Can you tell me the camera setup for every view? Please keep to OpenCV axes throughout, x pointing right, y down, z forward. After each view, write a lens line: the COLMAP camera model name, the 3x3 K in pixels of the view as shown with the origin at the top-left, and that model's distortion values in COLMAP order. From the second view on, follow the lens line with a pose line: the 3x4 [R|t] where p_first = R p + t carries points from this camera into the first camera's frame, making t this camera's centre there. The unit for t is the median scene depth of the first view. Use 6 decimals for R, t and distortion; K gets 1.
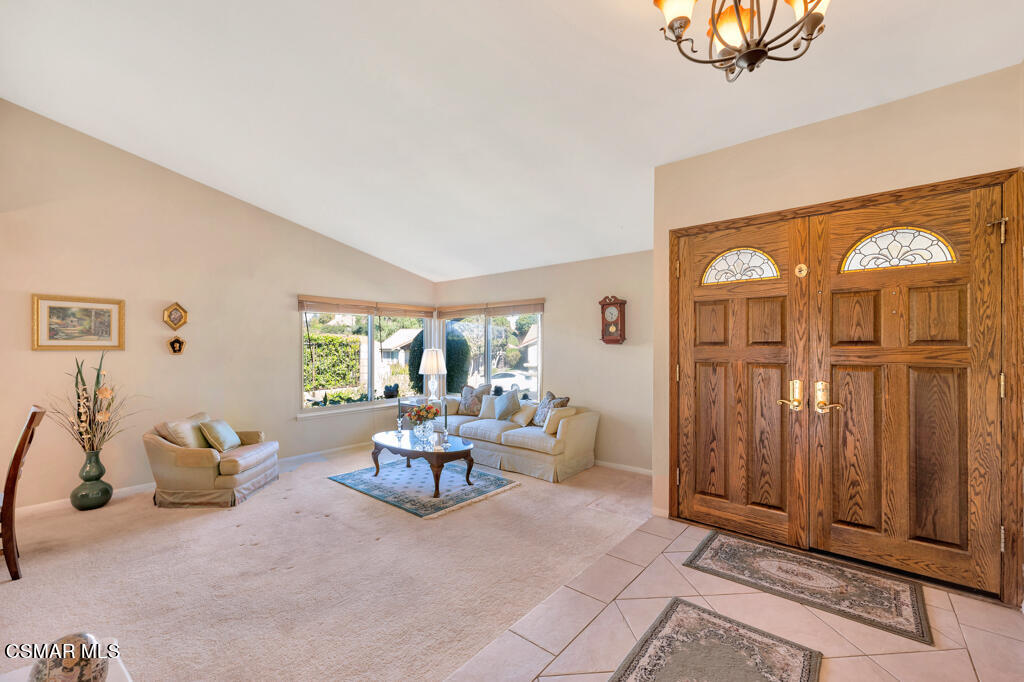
lens RADIAL K [[420.7, 0, 512.2], [0, 420.7, 349.8], [0, 0, 1]] dist [0.002023, 0.000179]
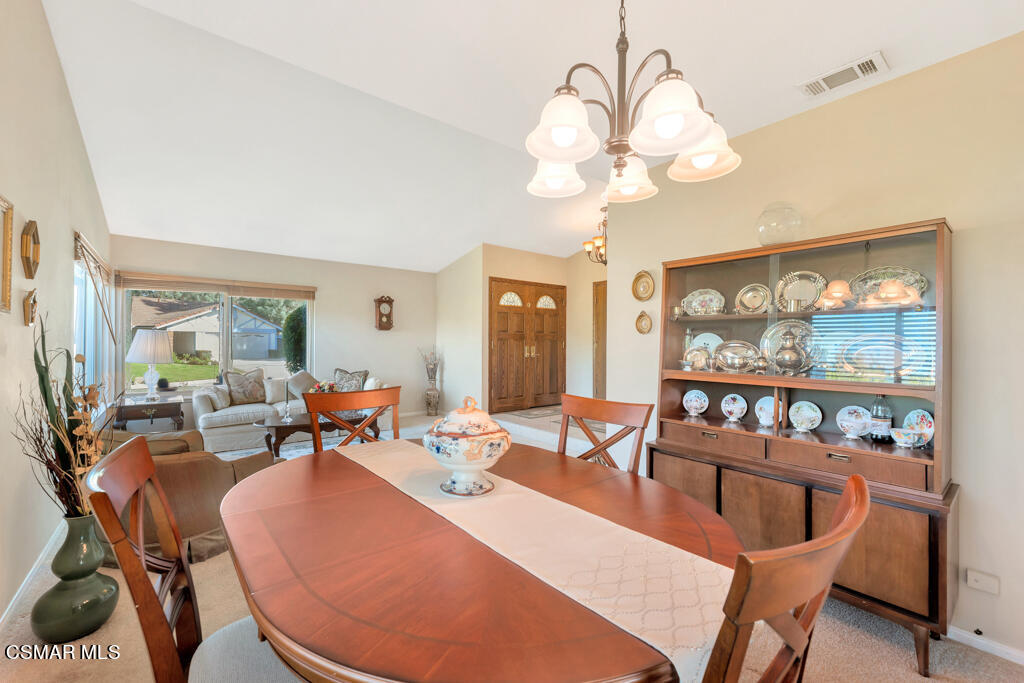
lens RADIAL K [[421.3, 0, 513.8], [0, 421.3, 342.4], [0, 0, 1]] dist [0.000724, 0.000076]
pose [[0.197319, 0.001159, 0.980339, -1.694597], [0.001192, 0.999998, -0.001423, 0.048053], [-0.980339, 0.001450, 0.197317, 0.479660]]
